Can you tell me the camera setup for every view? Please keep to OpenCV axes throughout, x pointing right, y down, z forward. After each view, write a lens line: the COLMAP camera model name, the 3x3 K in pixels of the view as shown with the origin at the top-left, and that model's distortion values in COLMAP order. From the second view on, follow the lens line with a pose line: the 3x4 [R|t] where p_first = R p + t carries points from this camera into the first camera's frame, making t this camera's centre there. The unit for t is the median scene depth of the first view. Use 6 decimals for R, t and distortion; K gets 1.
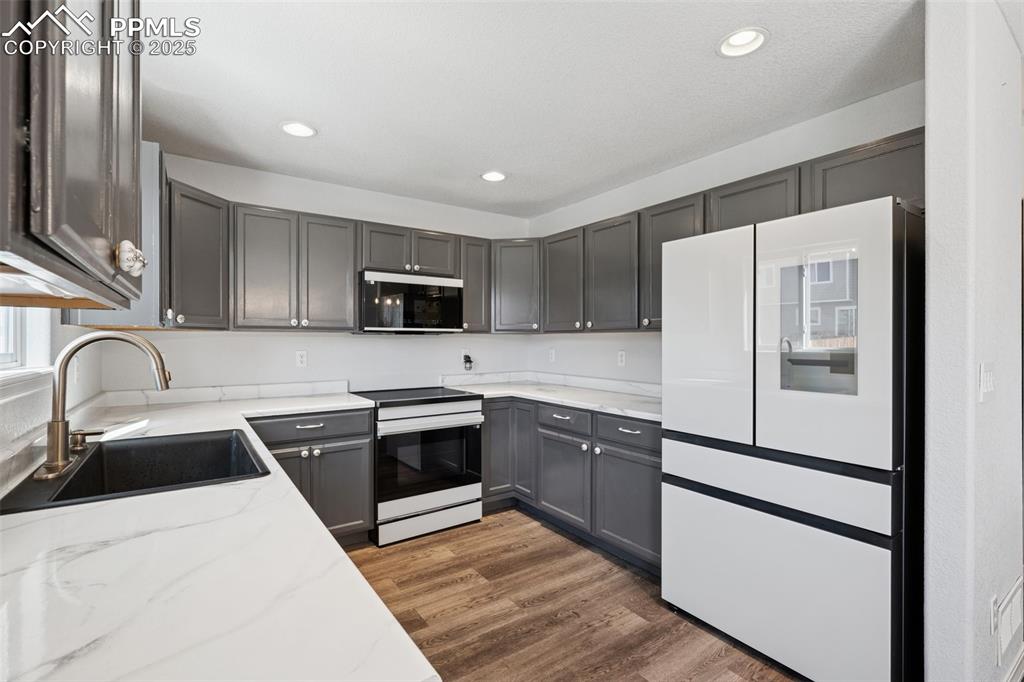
lens RADIAL K [[470.1, 0, 513.1], [0, 470.1, 339.7], [0, 0, 1]] dist [-0.000875, -0.000058]
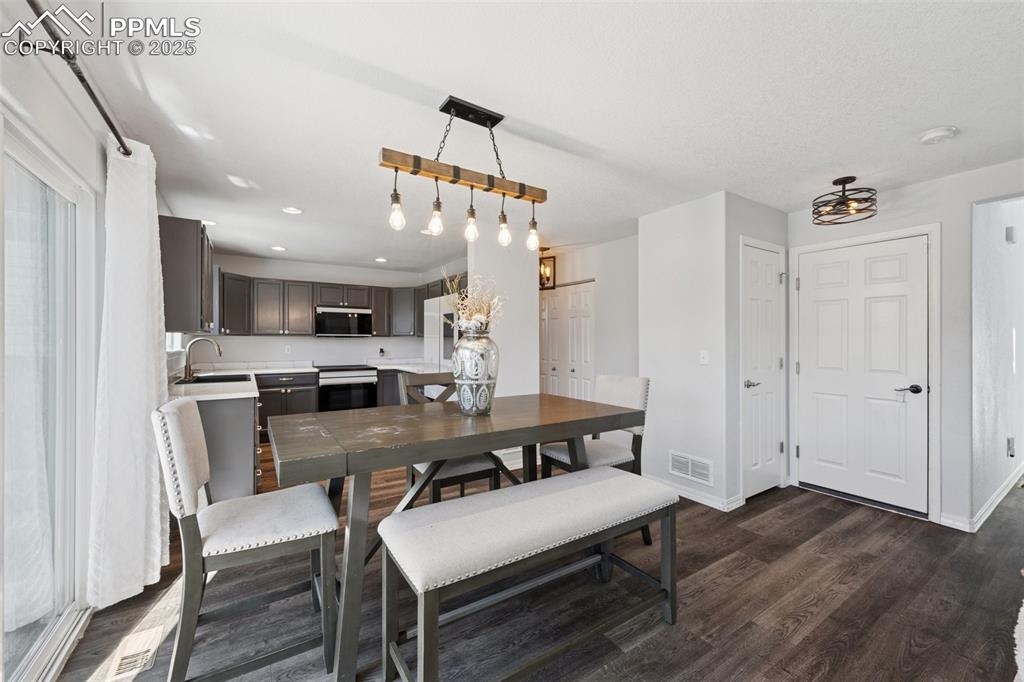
lens RADIAL K [[406.3, 0, 511.3], [0, 406.3, 340.5], [0, 0, 1]] dist [-0.001517, -0.000059]
pose [[0.999598, 0.002575, -0.028229, 0.632339], [-0.002561, 0.999997, 0.000517, -0.001977], [0.028231, -0.000444, 0.999601, -0.816903]]
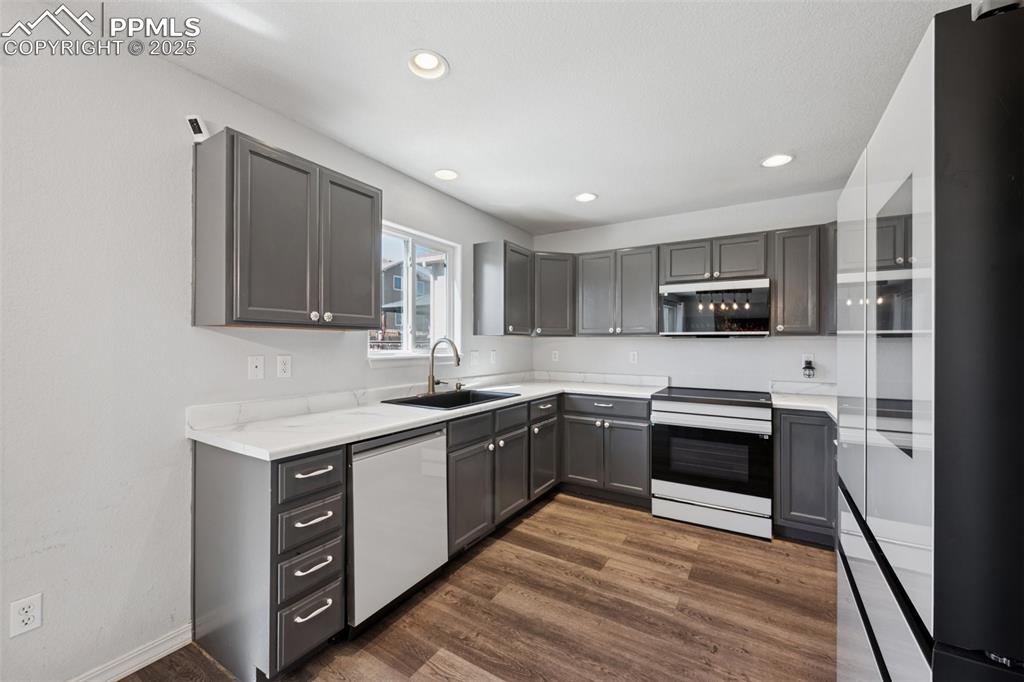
lens RADIAL K [[406.3, 0, 510.5], [0, 406.3, 344.4], [0, 0, 1]] dist [-0.001517, -0.000059]
pose [[0.395760, 0.004373, -0.918344, 0.518052], [-0.003410, 0.999989, 0.003292, 0.002096], [0.918348, 0.001829, 0.395771, 0.254268]]
